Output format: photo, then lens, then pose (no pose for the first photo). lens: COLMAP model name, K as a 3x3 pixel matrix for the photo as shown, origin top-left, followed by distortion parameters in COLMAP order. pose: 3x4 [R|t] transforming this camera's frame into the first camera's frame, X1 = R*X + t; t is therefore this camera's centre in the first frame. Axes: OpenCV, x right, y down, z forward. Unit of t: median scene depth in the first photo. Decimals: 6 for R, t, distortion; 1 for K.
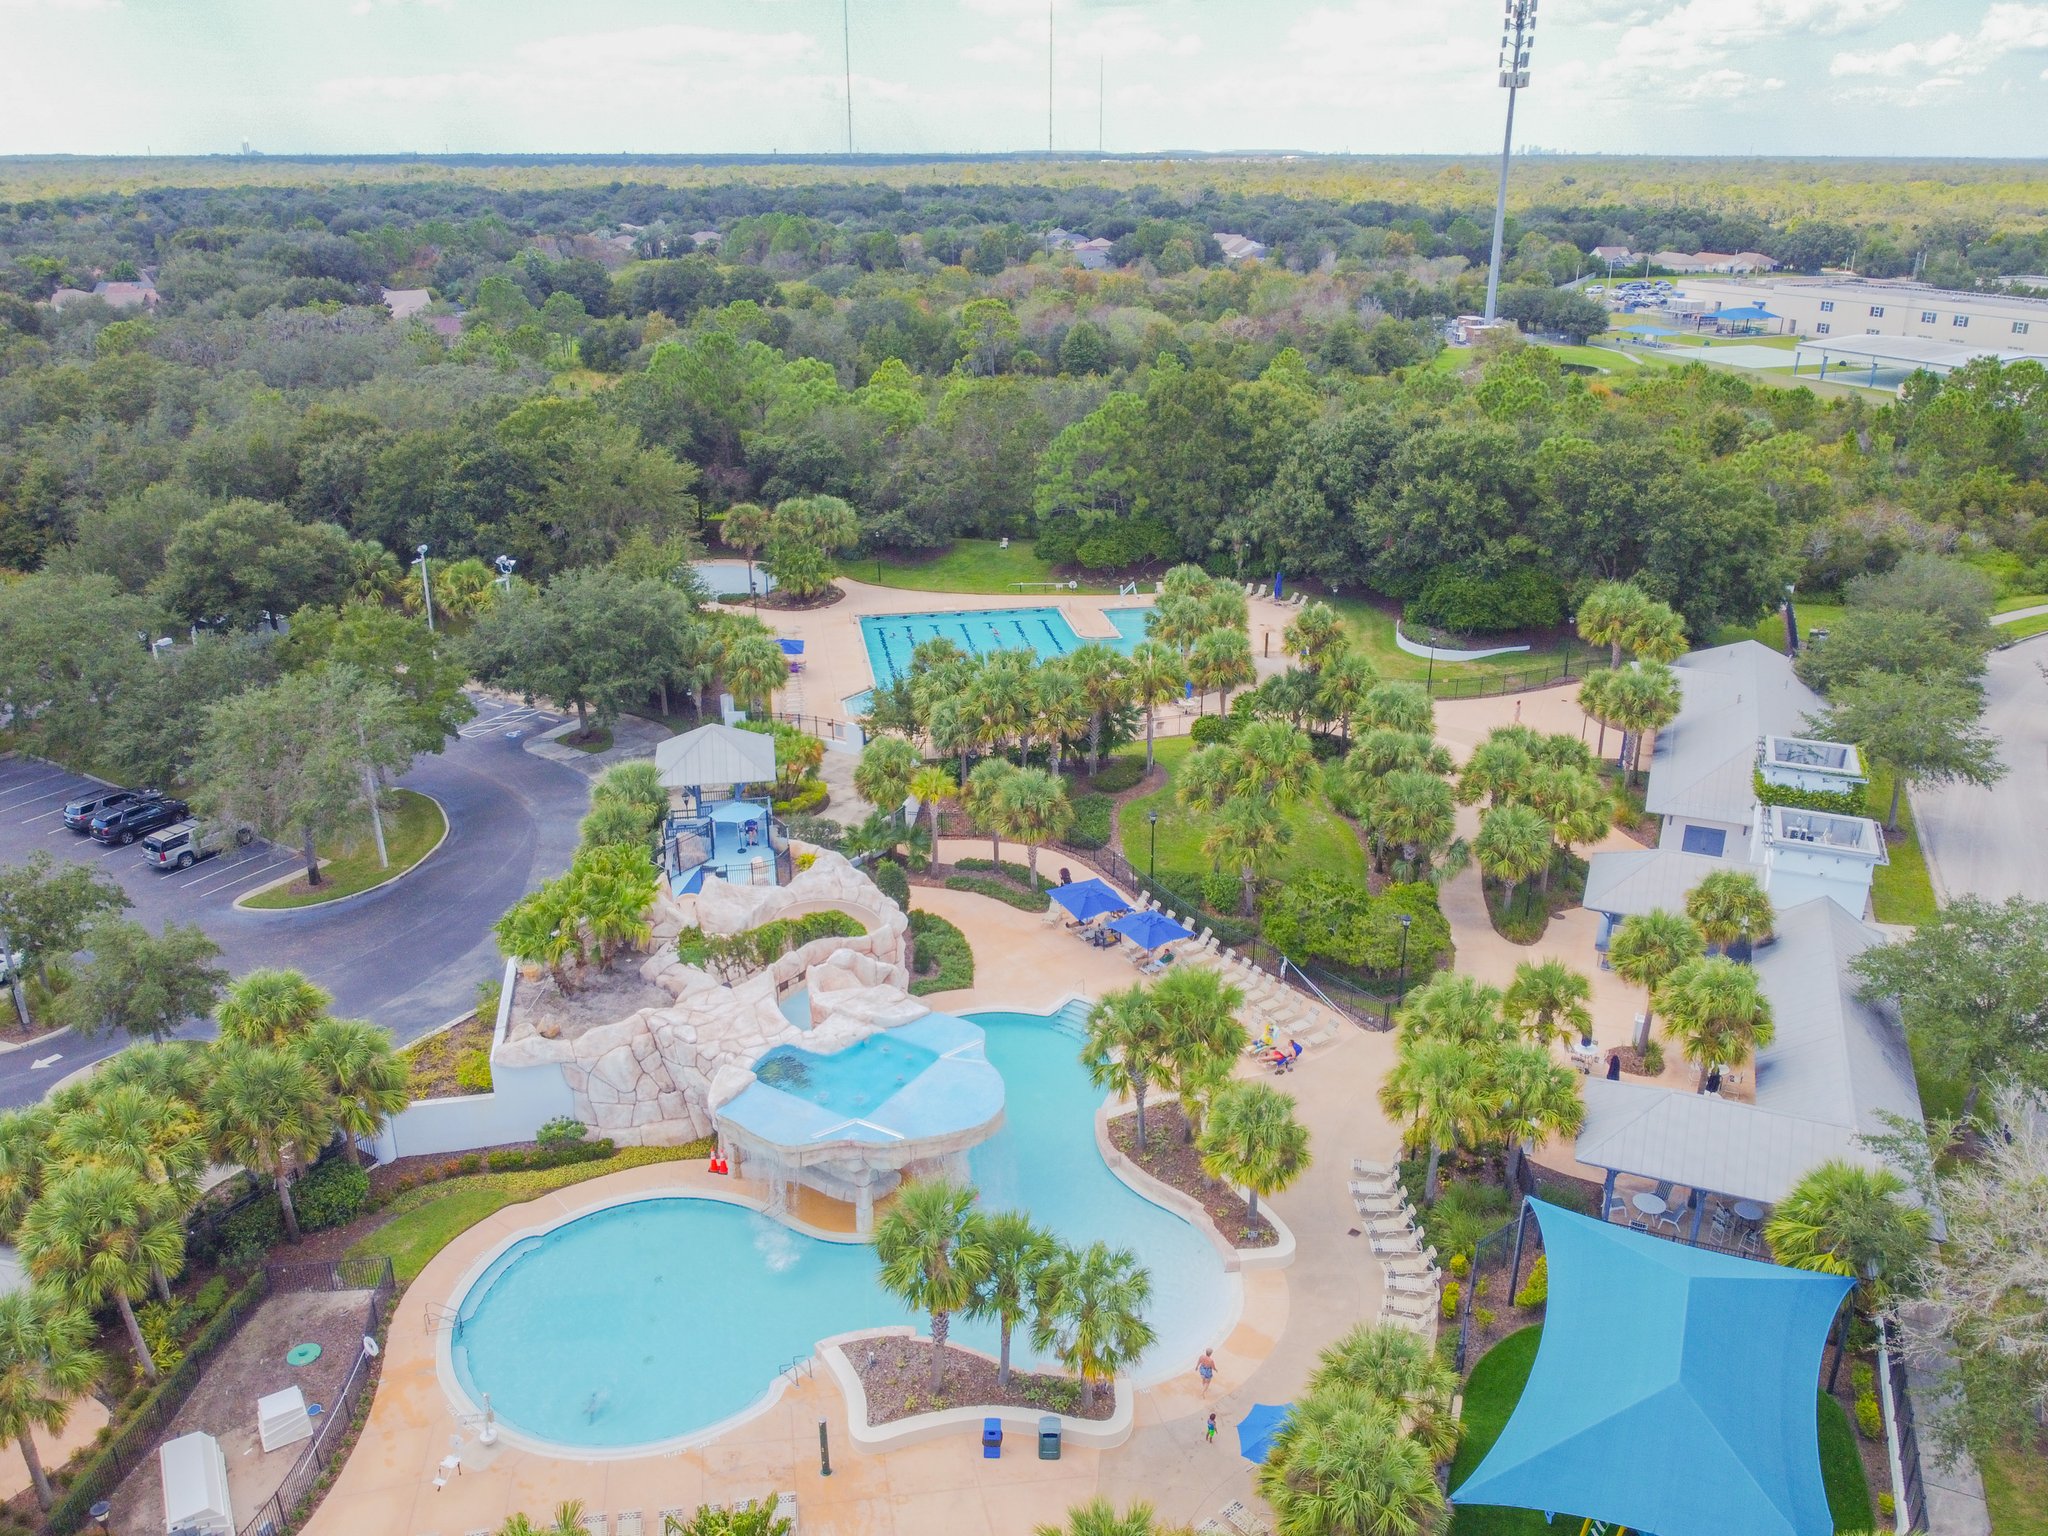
lens RADIAL K [[1548.5, 0, 1024.0], [0, 1548.5, 768.0], [0, 0, 1]] dist [-0.003374, -0.007844]
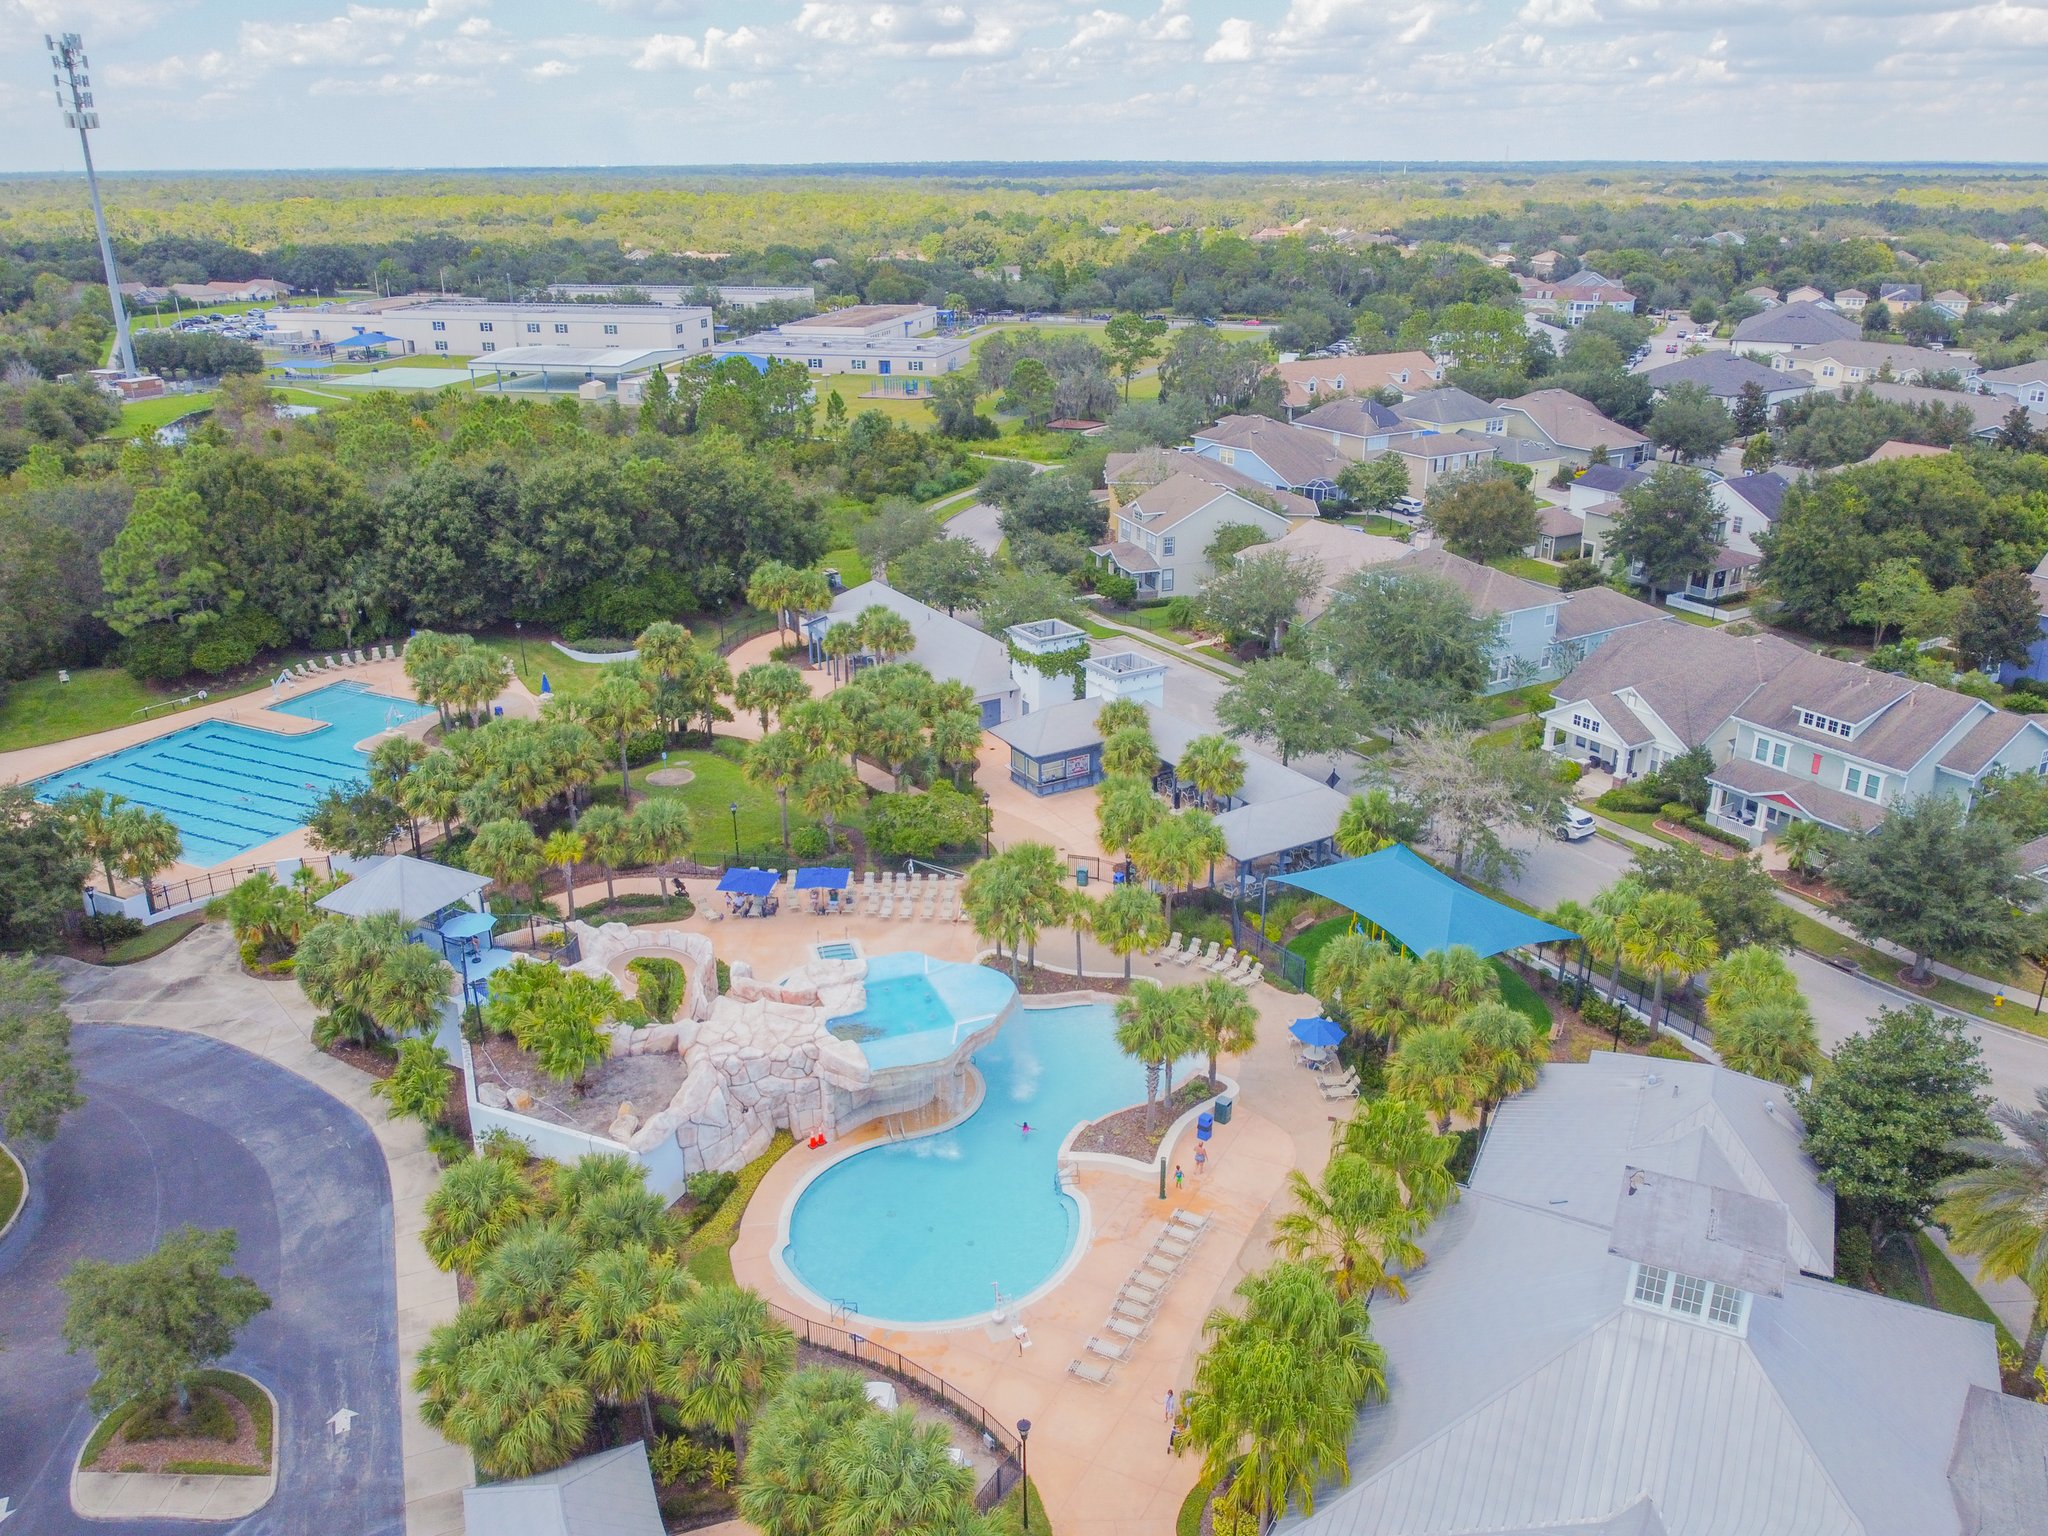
lens RADIAL K [[1560.5, 0, 1024.0], [0, 1560.5, 768.0], [0, 0, 1]] dist [-0.011239, 0.001725]
pose [[0.587702, -0.296134, 0.752935, -0.395417], [0.303436, 0.943357, 0.134182, -0.052677], [-0.750022, 0.149609, 0.644270, 0.032223]]
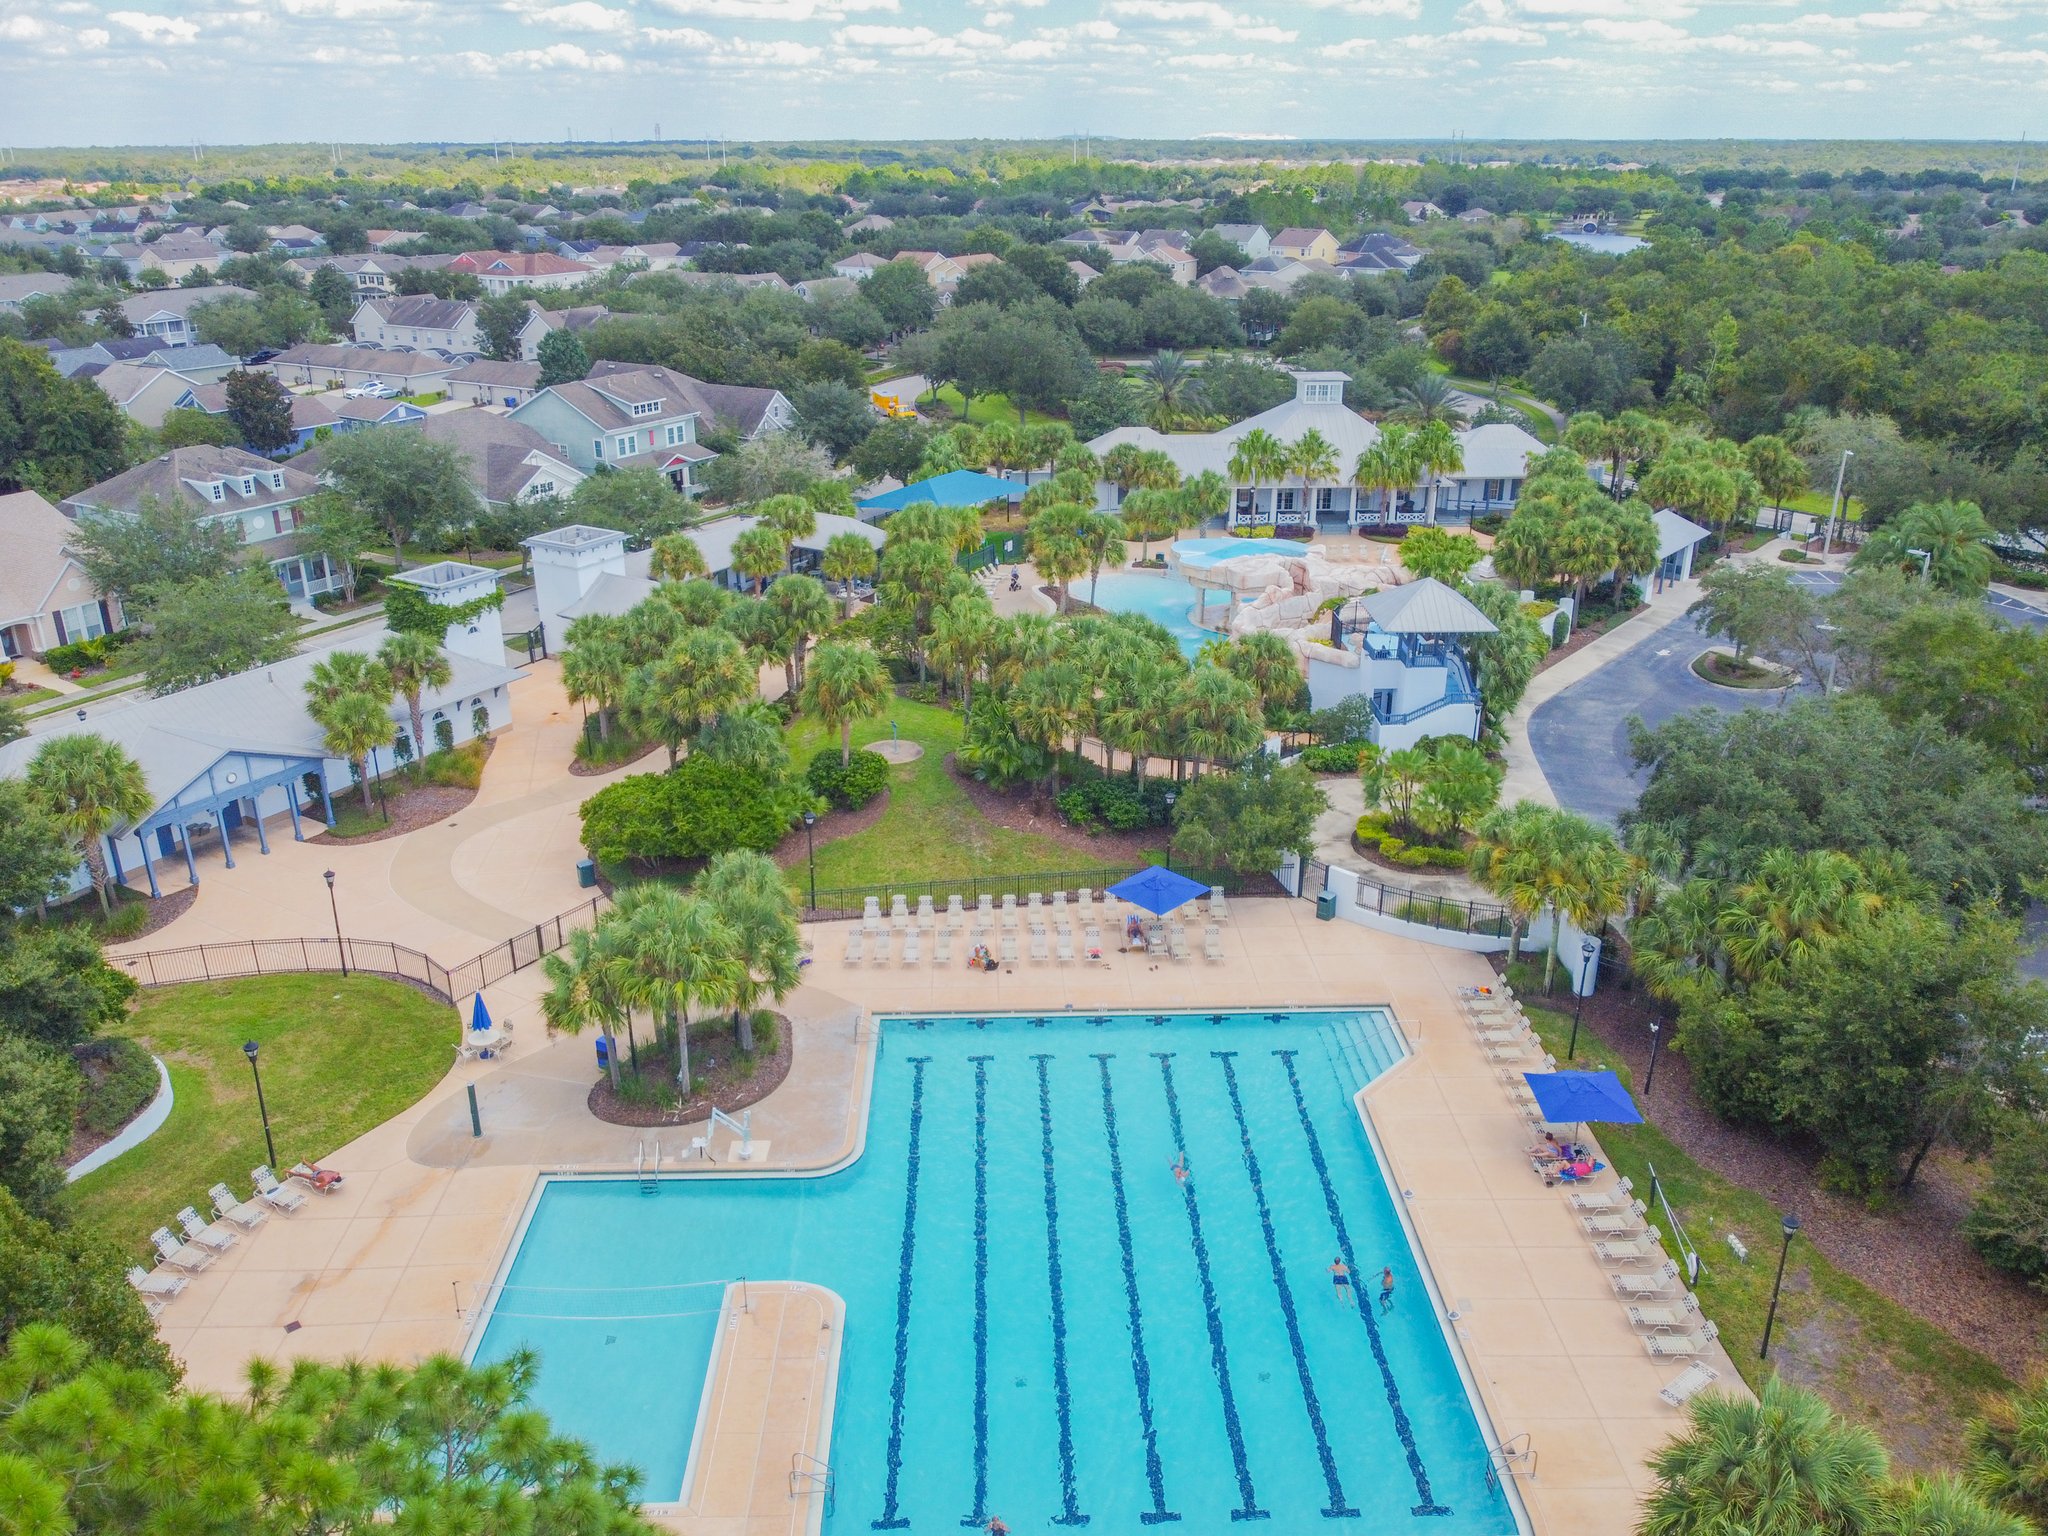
lens RADIAL K [[1571.2, 0, 1024.0], [0, 1571.2, 768.0], [0, 0, 1]] dist [-0.017919, 0.001595]
pose [[-0.987591, -0.054318, 0.147357, -0.044861], [0.062947, 0.722712, 0.688277, -0.383823], [-0.143883, 0.689011, -0.710325, 1.066454]]
